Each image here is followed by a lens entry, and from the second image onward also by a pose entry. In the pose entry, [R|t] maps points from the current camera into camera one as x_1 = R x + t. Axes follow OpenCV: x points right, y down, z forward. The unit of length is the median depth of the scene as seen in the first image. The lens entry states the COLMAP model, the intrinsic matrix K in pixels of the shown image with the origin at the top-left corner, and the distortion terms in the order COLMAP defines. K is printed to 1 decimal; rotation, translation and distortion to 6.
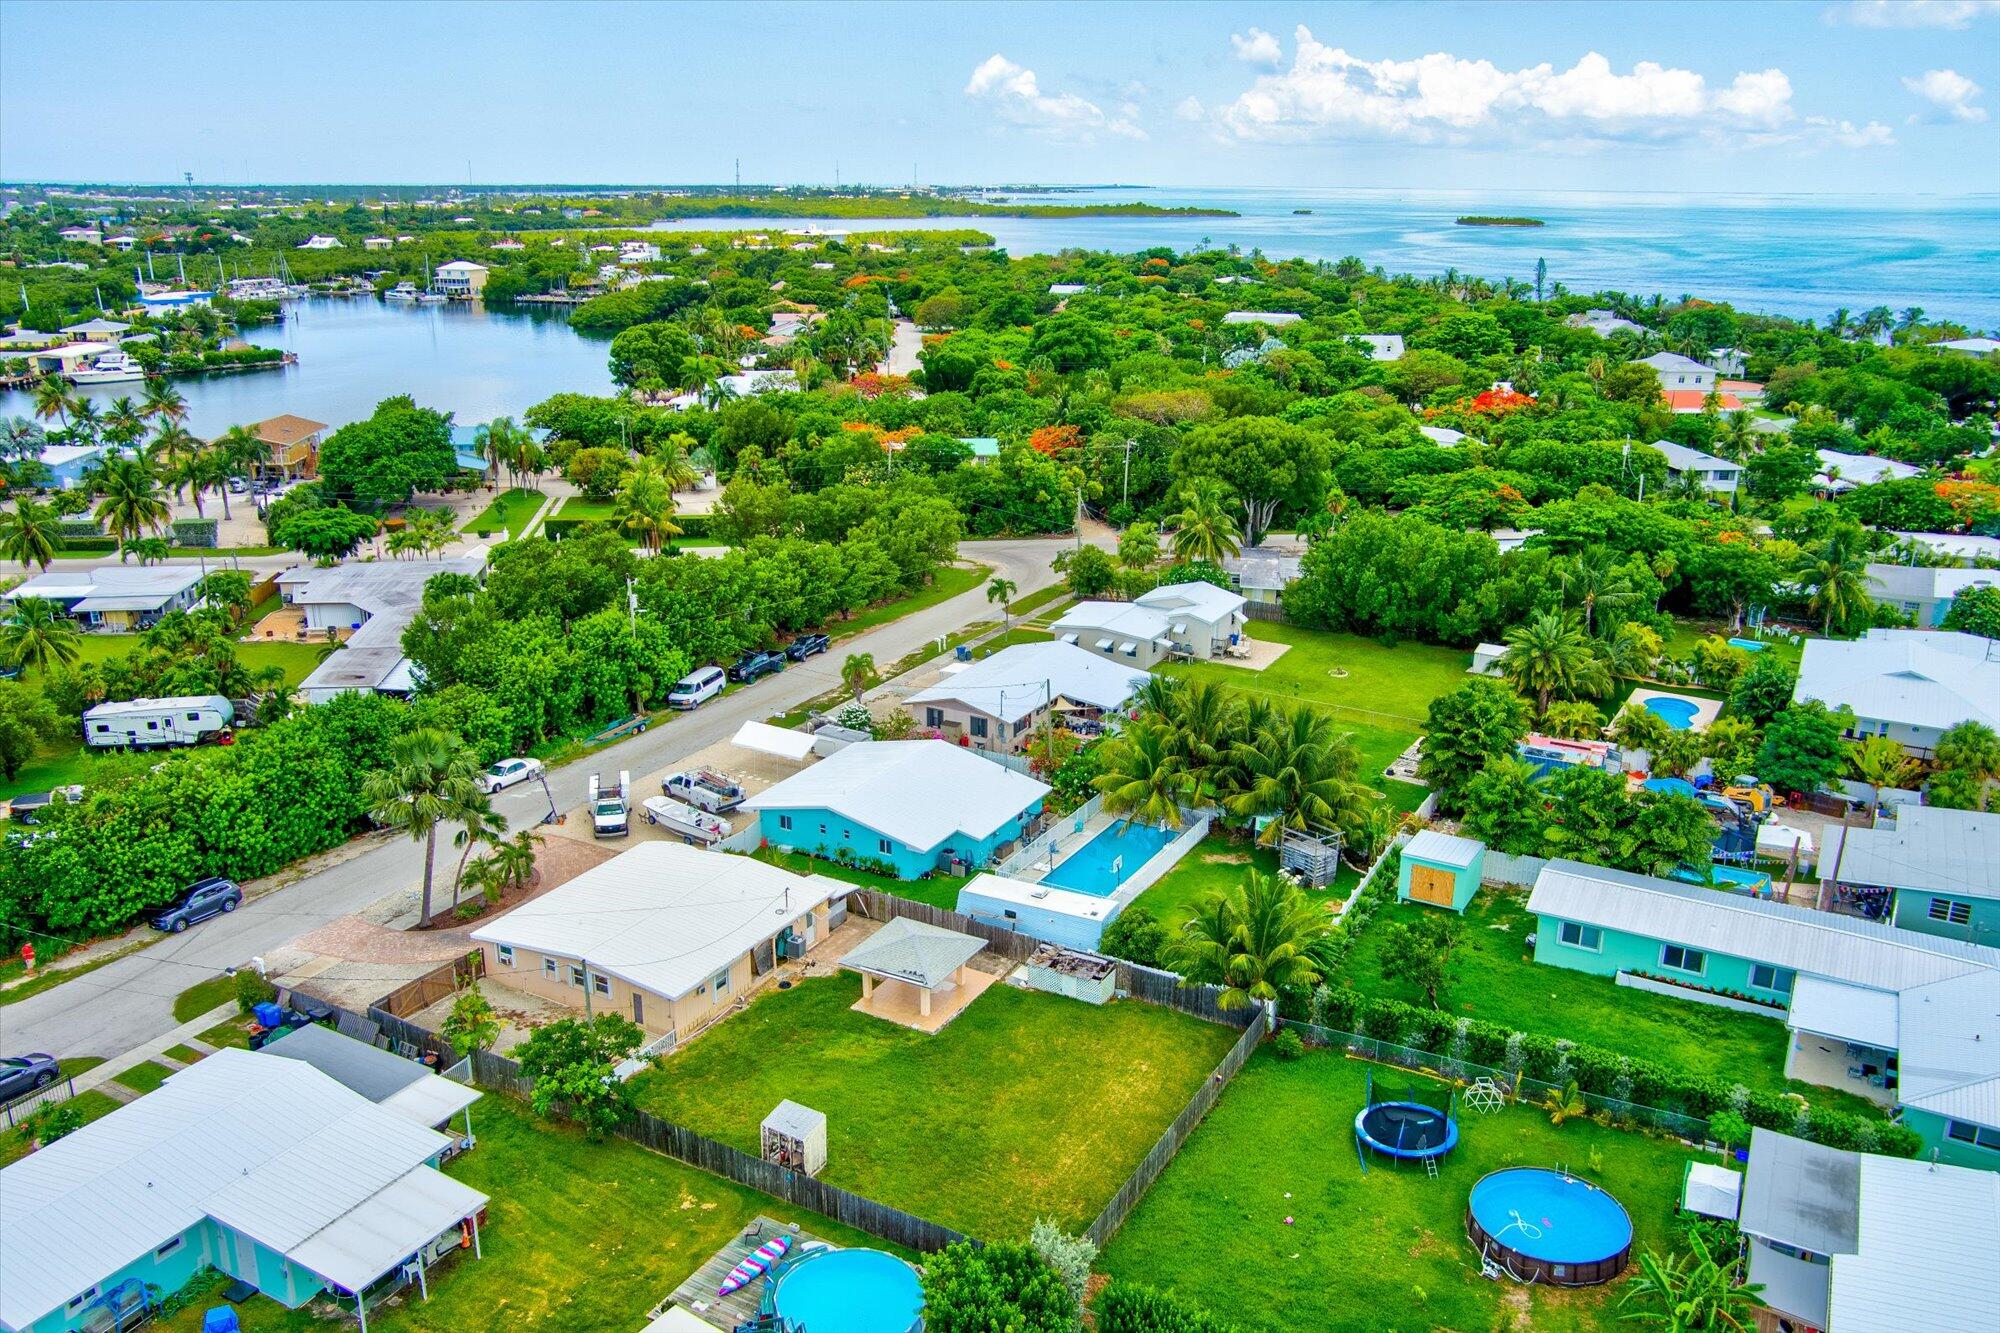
lens RADIAL K [[1569.7, 0, 1003.5], [0, 1569.7, 661.2], [0, 0, 1]] dist [-0.033784, 0.056758]
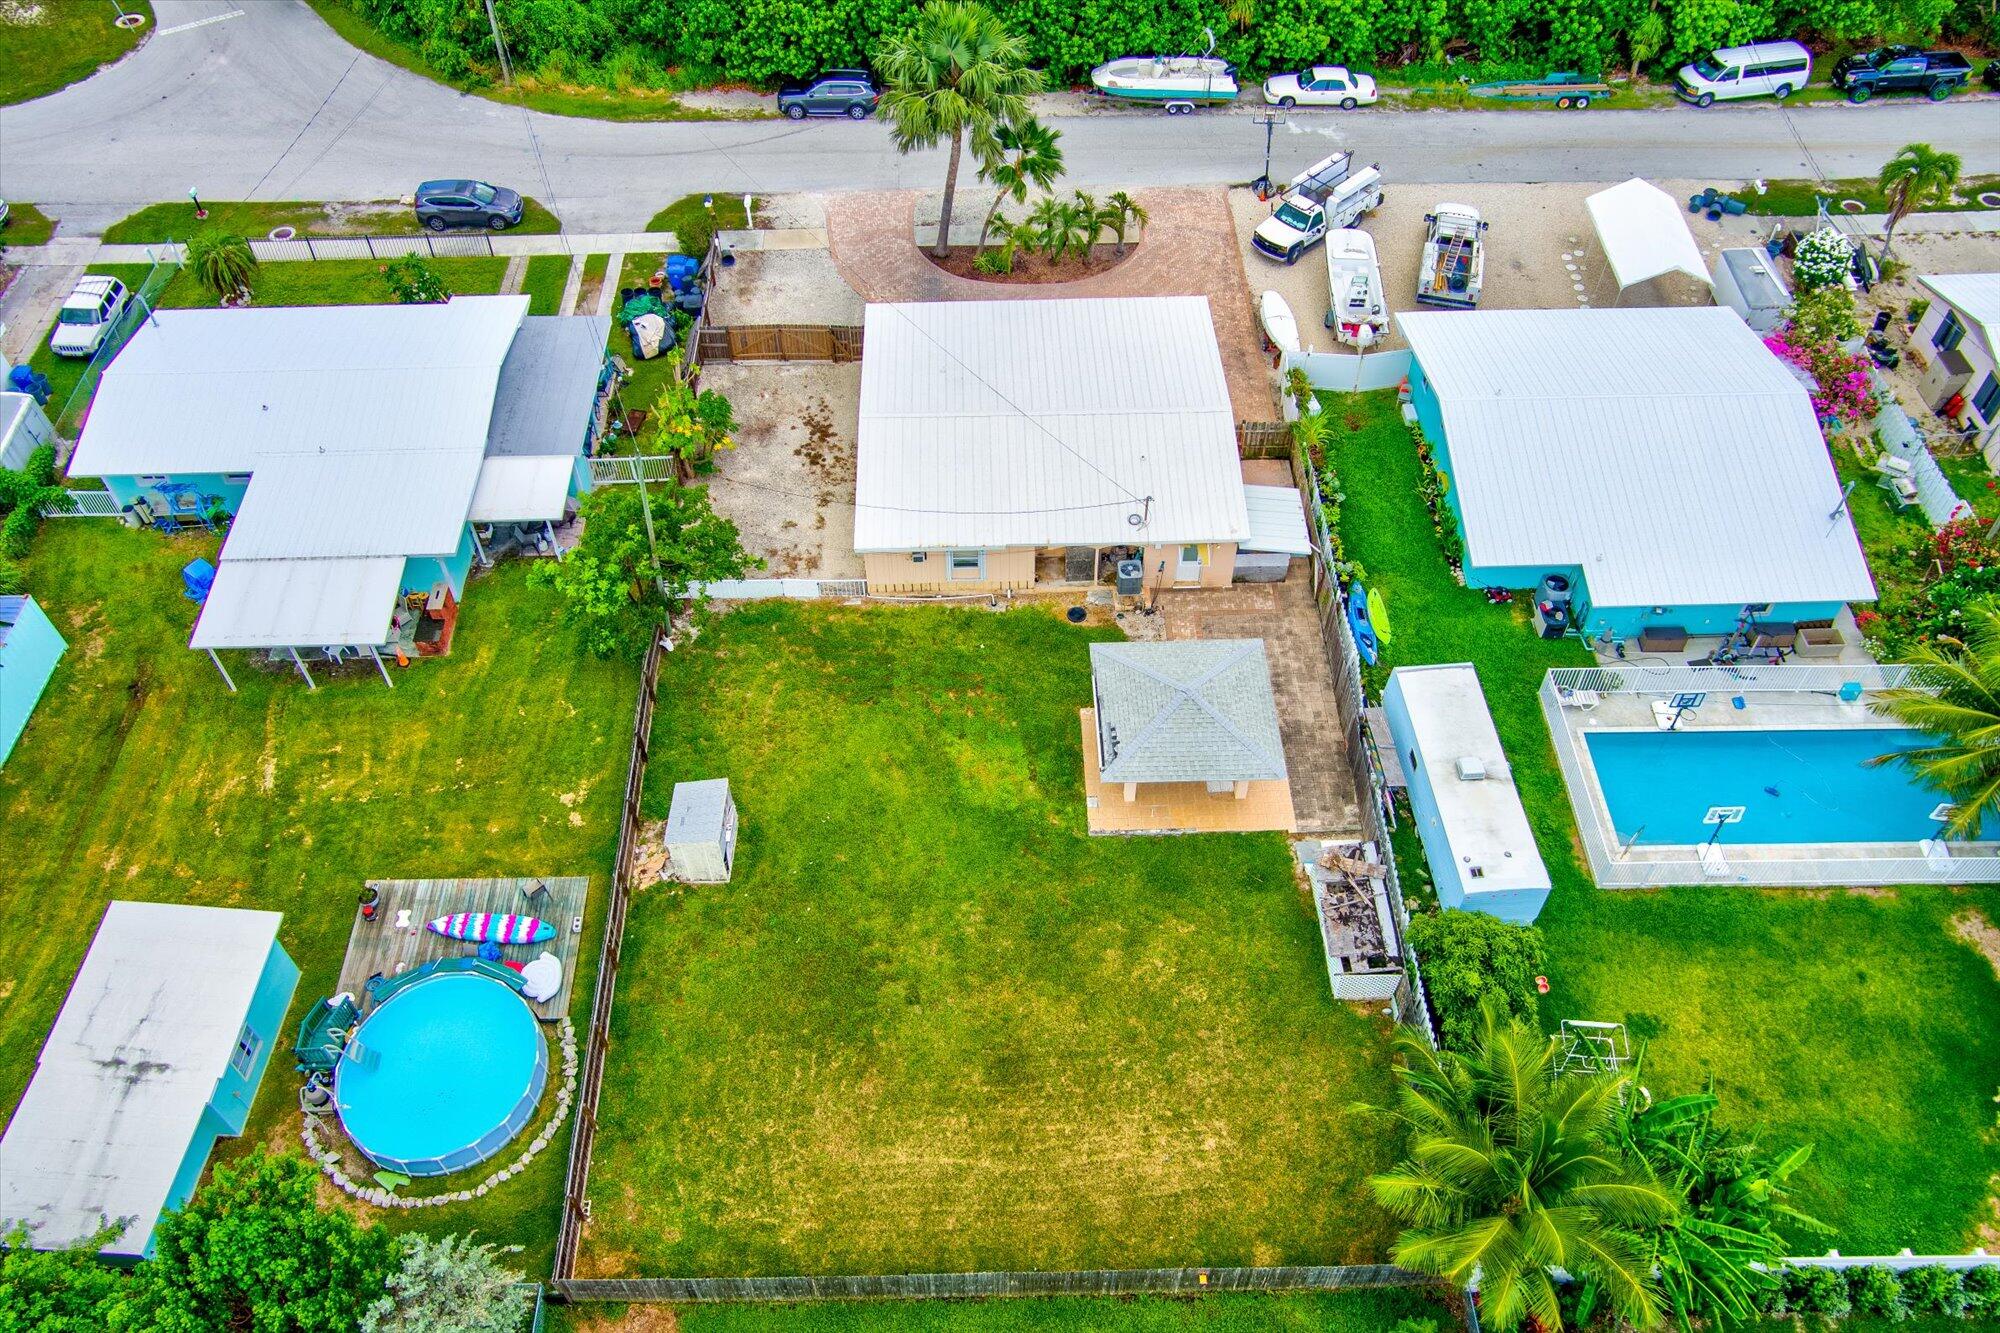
lens RADIAL K [[1569.7, 0, 1001.6], [0, 1569.7, 678.2], [0, 0, 1]] dist [-0.033784, 0.056758]
pose [[0.504625, 0.658068, -0.558838, 0.204748], [-0.250045, 0.730958, 0.634963, -0.165726], [0.826336, -0.180684, 0.533406, 0.522737]]
